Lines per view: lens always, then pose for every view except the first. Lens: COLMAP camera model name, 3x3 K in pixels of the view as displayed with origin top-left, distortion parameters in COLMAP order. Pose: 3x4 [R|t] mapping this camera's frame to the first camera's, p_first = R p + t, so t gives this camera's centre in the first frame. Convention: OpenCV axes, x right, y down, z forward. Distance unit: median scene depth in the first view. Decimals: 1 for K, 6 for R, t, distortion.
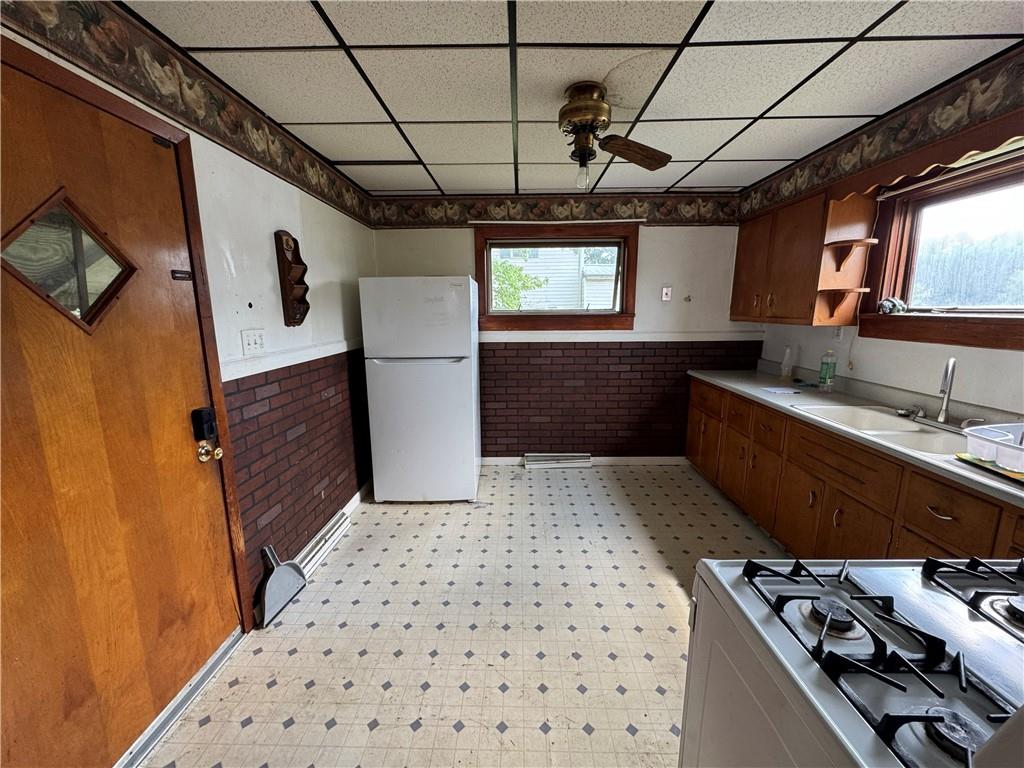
lens RADIAL K [[408.3, 0, 510.1], [0, 408.3, 383.2], [0, 0, 1]] dist [-0.004991, 0.001029]
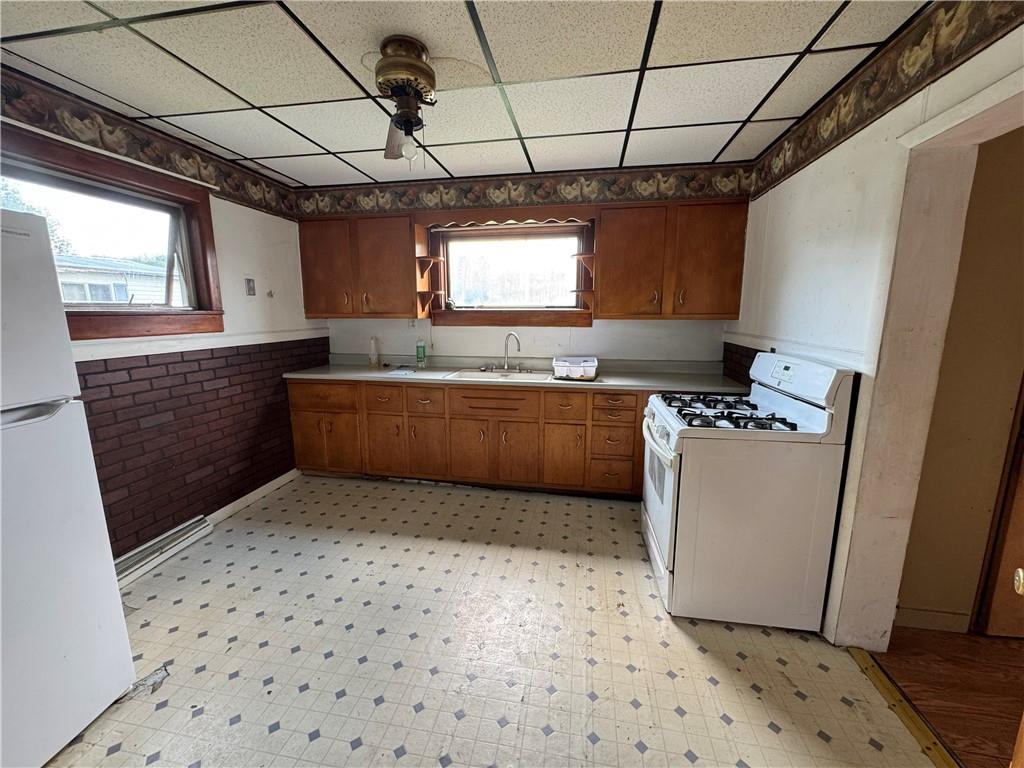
lens RADIAL K [[408.3, 0, 511.3], [0, 408.3, 383.3], [0, 0, 1]] dist [-0.004991, 0.001029]
pose [[0.155507, -0.162498, 0.974378, -0.389853], [0.178775, 0.974719, 0.134023, -0.044713], [-0.971523, 0.153353, 0.180626, 0.375159]]
